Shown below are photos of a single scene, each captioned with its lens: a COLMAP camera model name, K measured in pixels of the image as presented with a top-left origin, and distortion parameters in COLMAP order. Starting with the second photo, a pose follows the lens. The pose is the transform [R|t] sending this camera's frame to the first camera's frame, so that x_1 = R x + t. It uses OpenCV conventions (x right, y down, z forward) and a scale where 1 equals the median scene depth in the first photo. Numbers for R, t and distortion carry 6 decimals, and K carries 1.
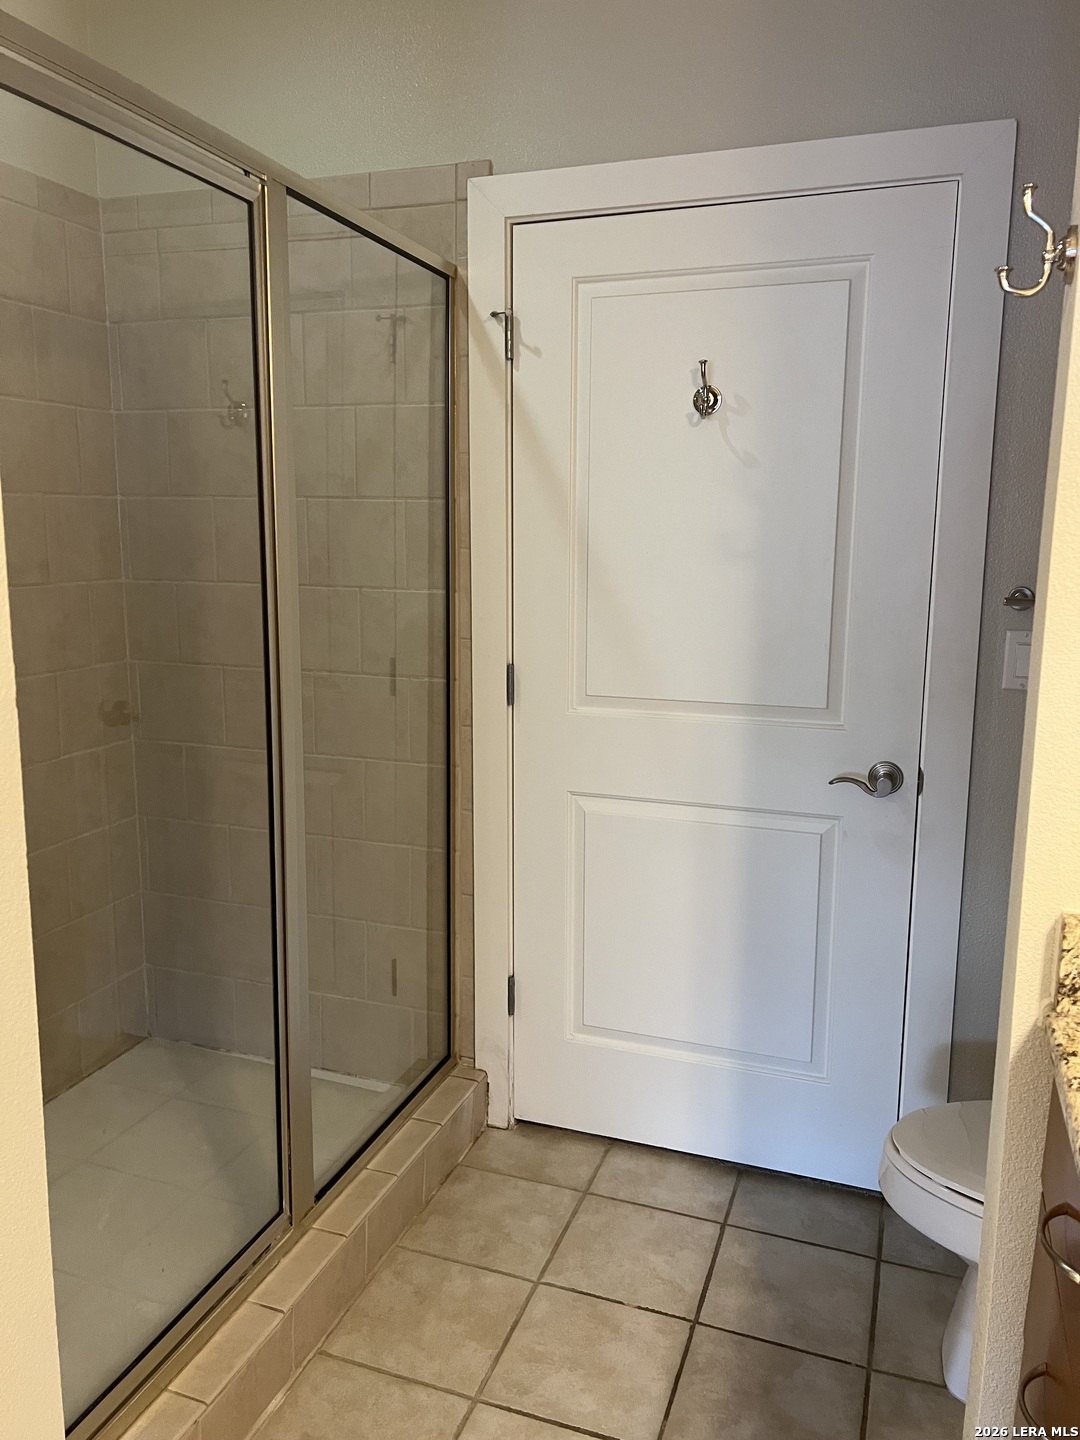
lens RADIAL K [[1071.4, 0, 538.7], [0, 1071.4, 705.3], [0, 0, 1]] dist [0.064774, -0.089583]
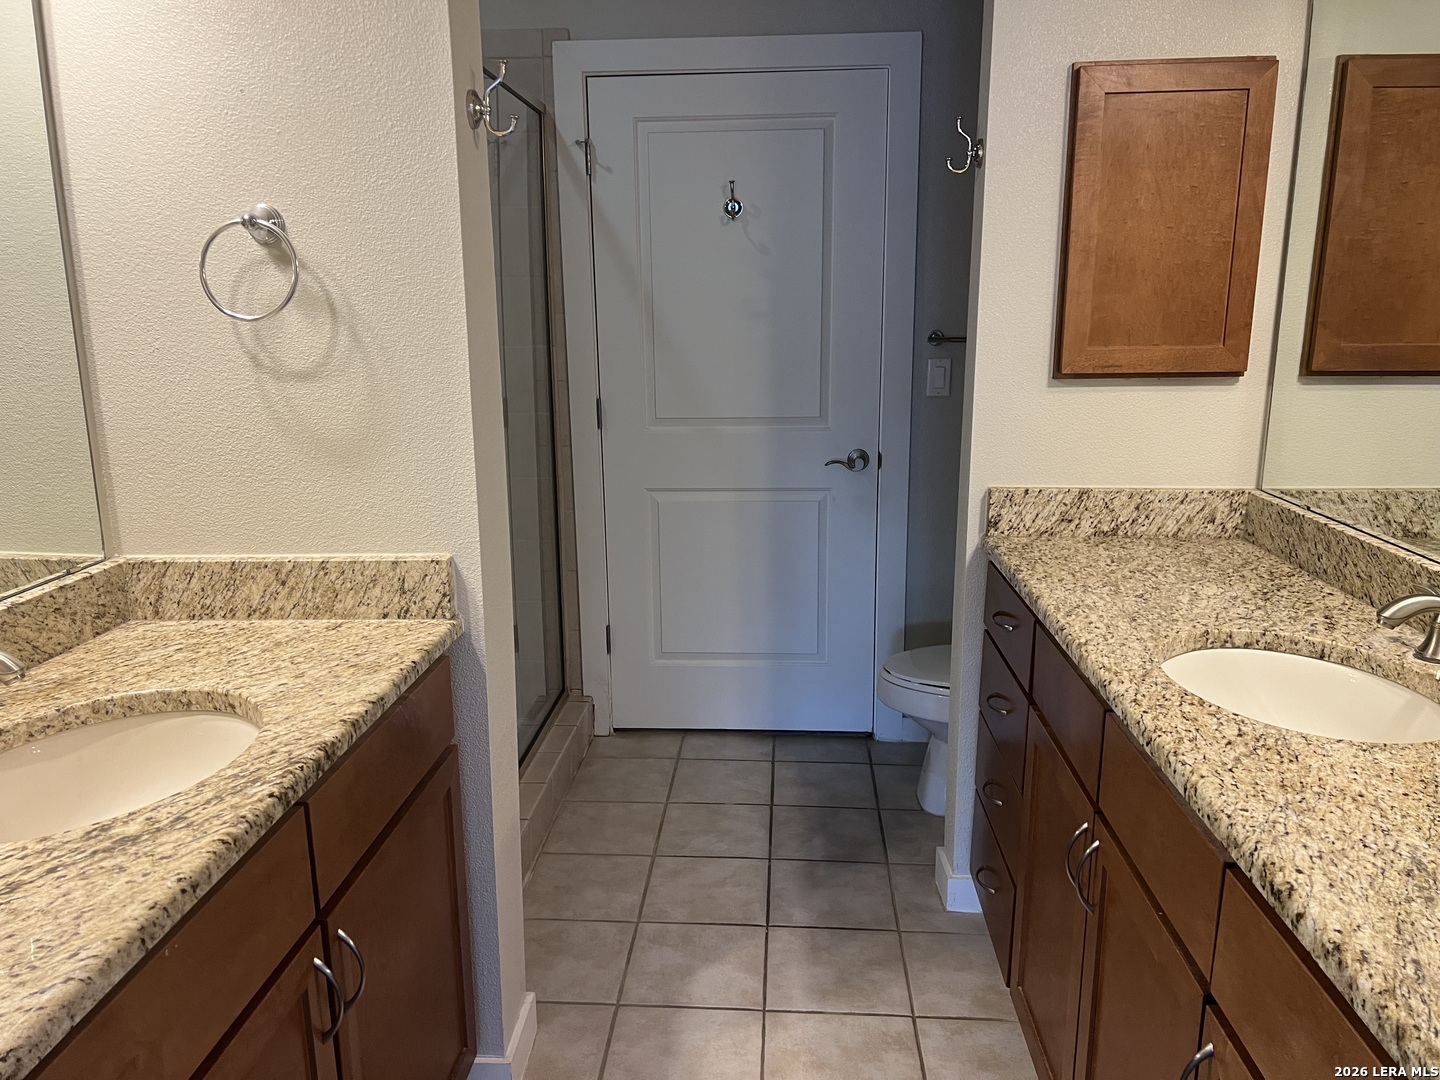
lens RADIAL K [[1058.8, 0, 717.9], [0, 1058.8, 544.1], [0, 0, 1]] dist [0.067998, -0.076820]
pose [[0.961445, -0.081198, 0.262737, -0.272391], [0.063480, 0.995142, 0.075252, 0.059342], [-0.267571, -0.055672, 0.961928, -0.399026]]
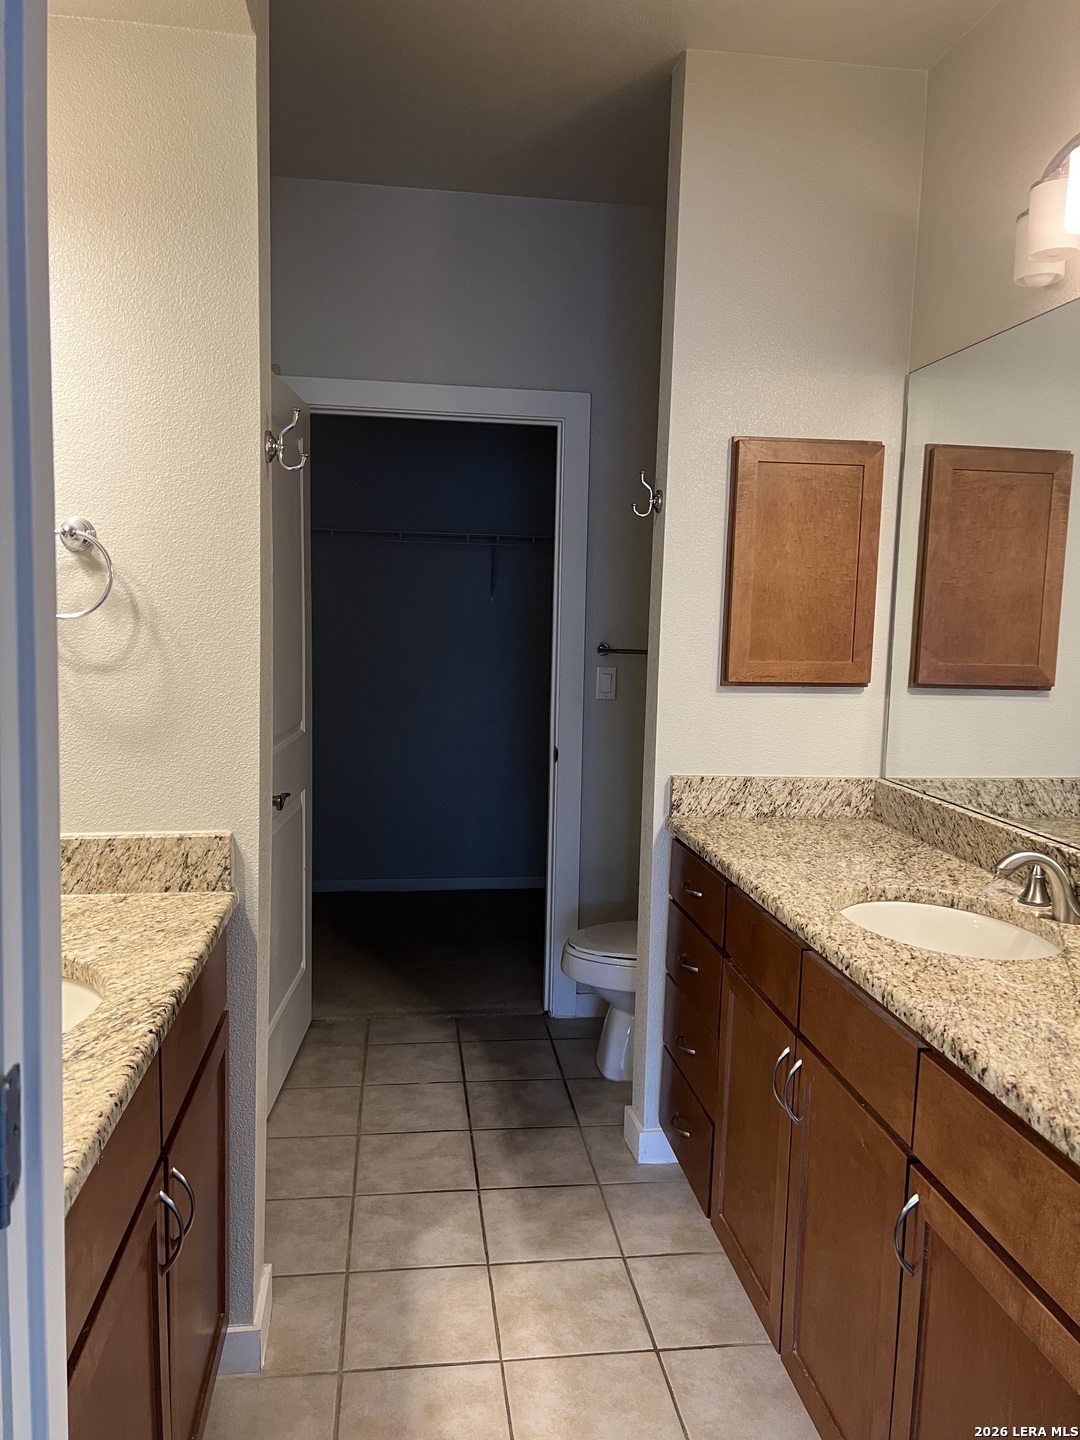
lens RADIAL K [[1058.8, 0, 543.1], [0, 1058.8, 715.8], [0, 0, 1]] dist [0.067998, -0.076820]
pose [[0.888332, -0.035379, 0.457836, -0.421760], [0.058240, 0.997657, -0.035910, 0.065675], [-0.455493, 0.058564, 0.888311, -0.479301]]
